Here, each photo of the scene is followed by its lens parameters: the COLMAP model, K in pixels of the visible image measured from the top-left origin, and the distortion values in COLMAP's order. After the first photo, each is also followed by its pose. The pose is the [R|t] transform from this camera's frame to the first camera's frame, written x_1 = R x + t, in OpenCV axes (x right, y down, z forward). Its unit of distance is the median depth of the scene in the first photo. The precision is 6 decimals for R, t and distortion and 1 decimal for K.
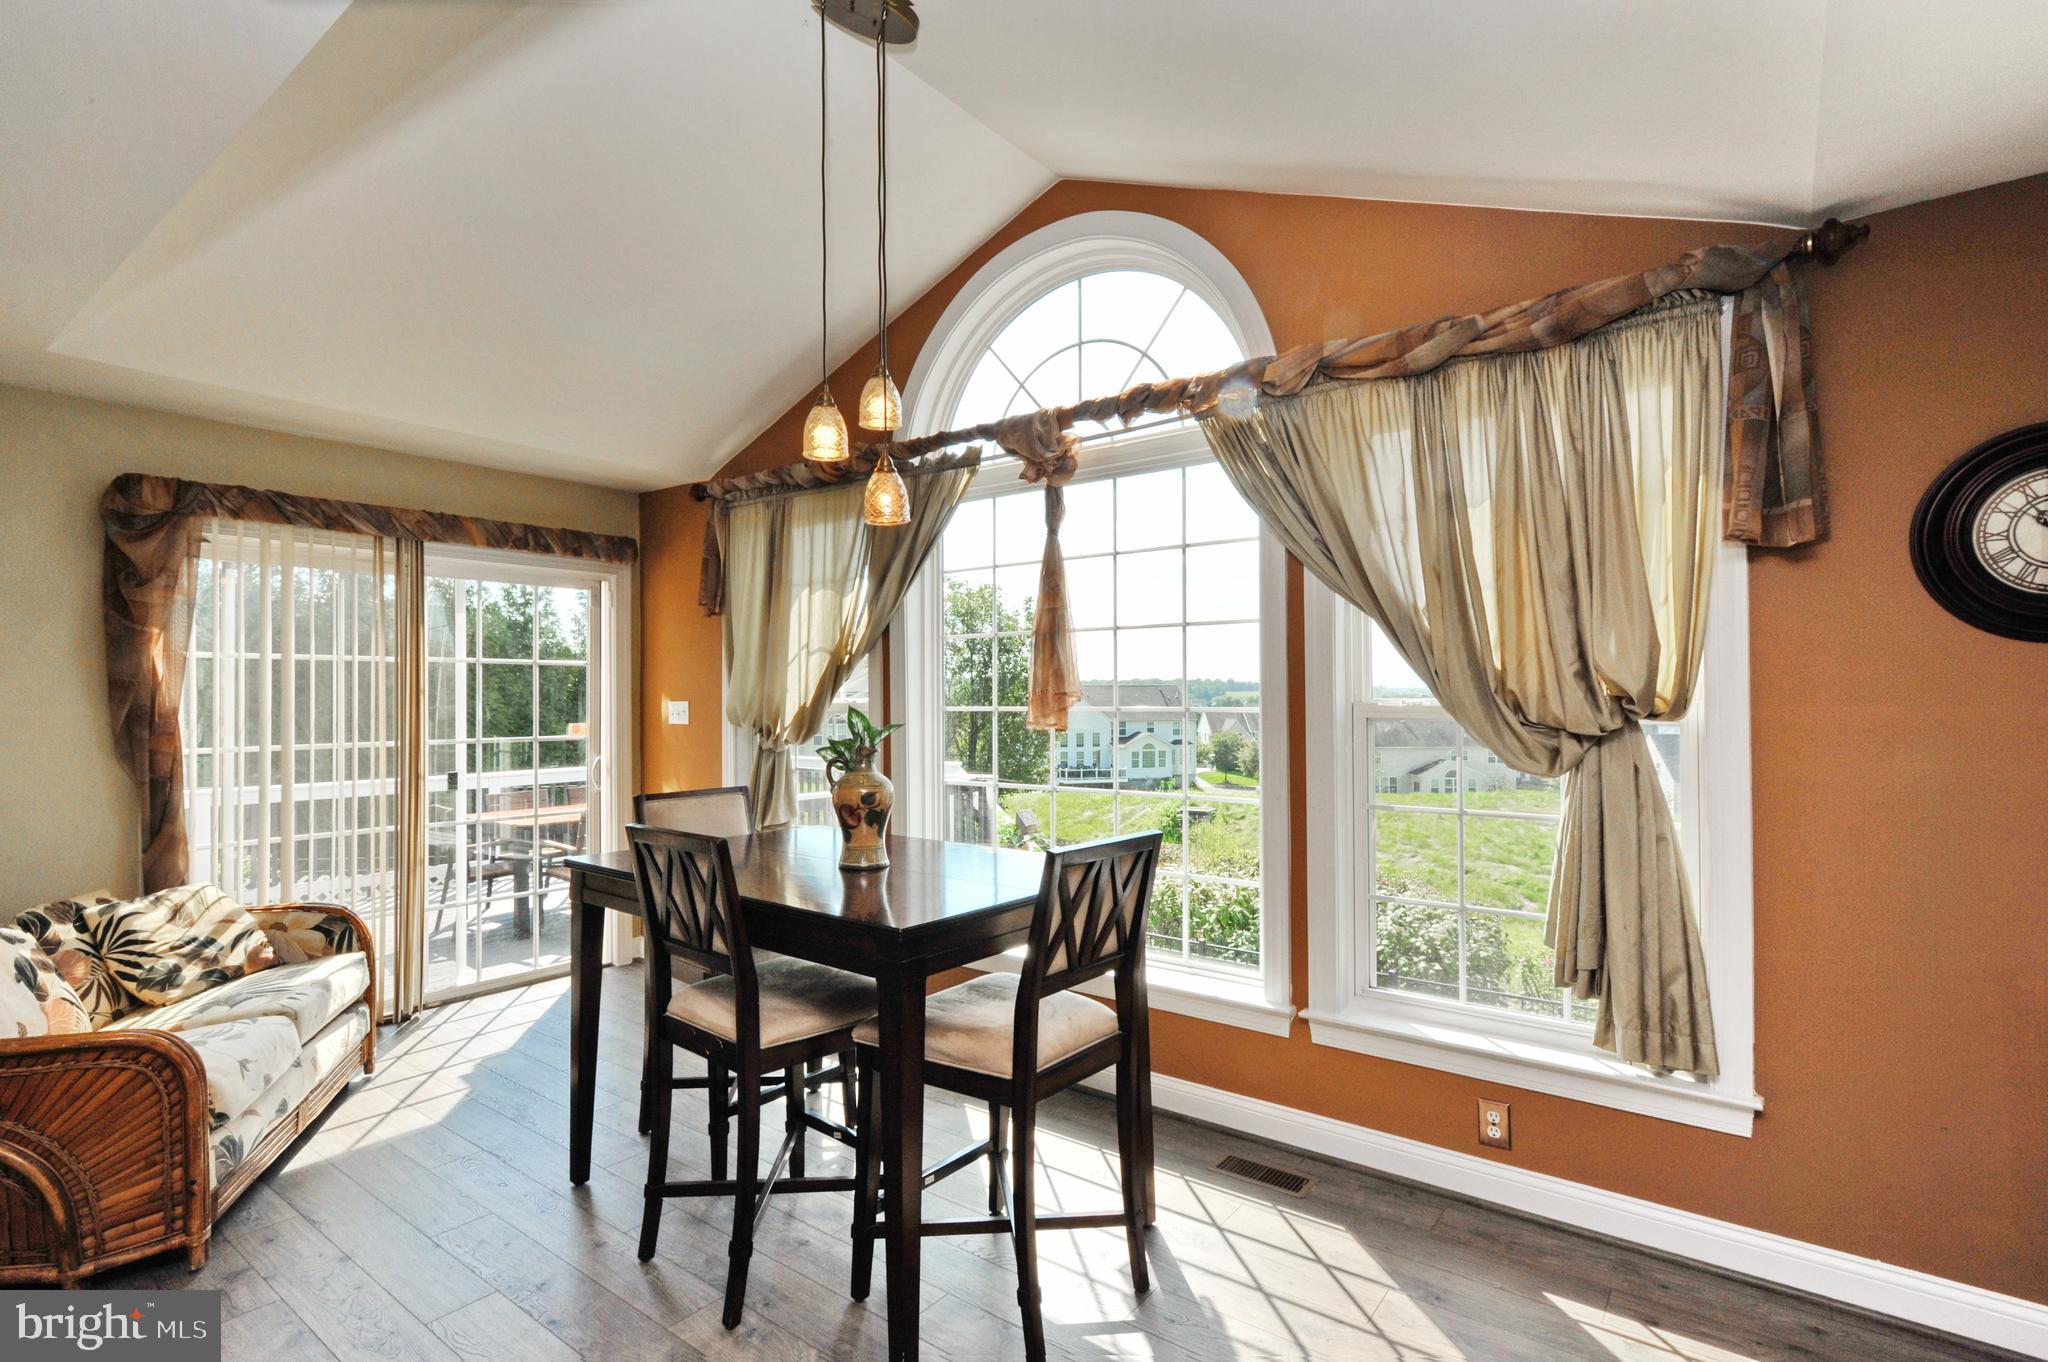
lens RADIAL K [[999.4, 0, 1006.0], [0, 999.4, 675.2], [0, 0, 1]] dist [0.001551, -0.002464]
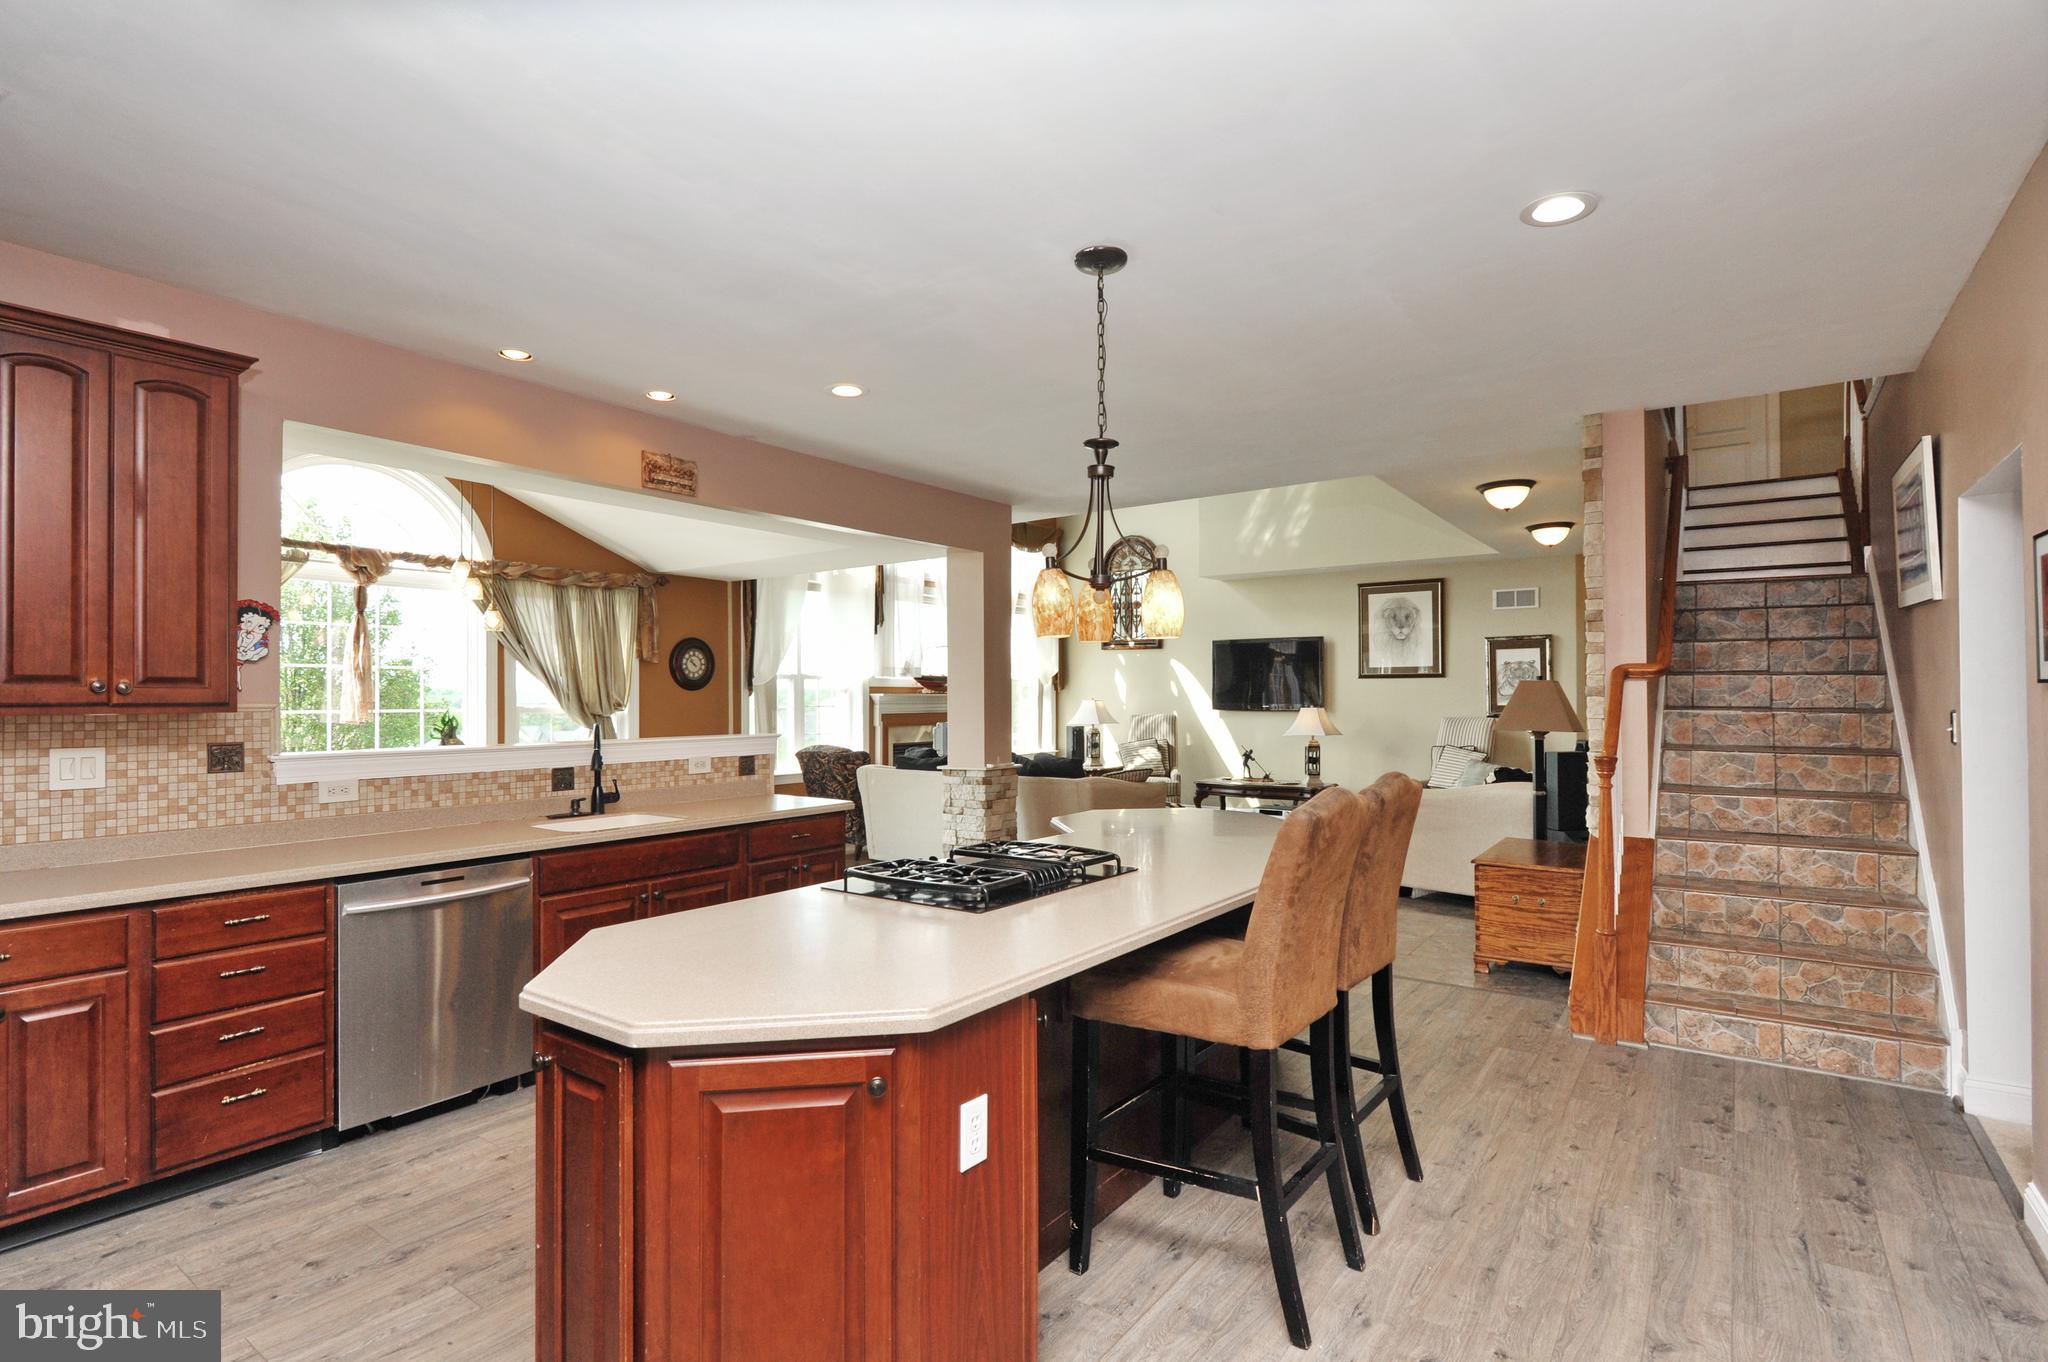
lens RADIAL K [[999.4, 0, 990.2], [0, 999.4, 663.2], [0, 0, 1]] dist [0.001551, -0.002464]
pose [[-0.009961, 0.038755, 0.999199, -1.733456], [-0.019718, 0.999047, -0.038946, -0.003820], [-0.999756, -0.020090, -0.009188, -0.116116]]
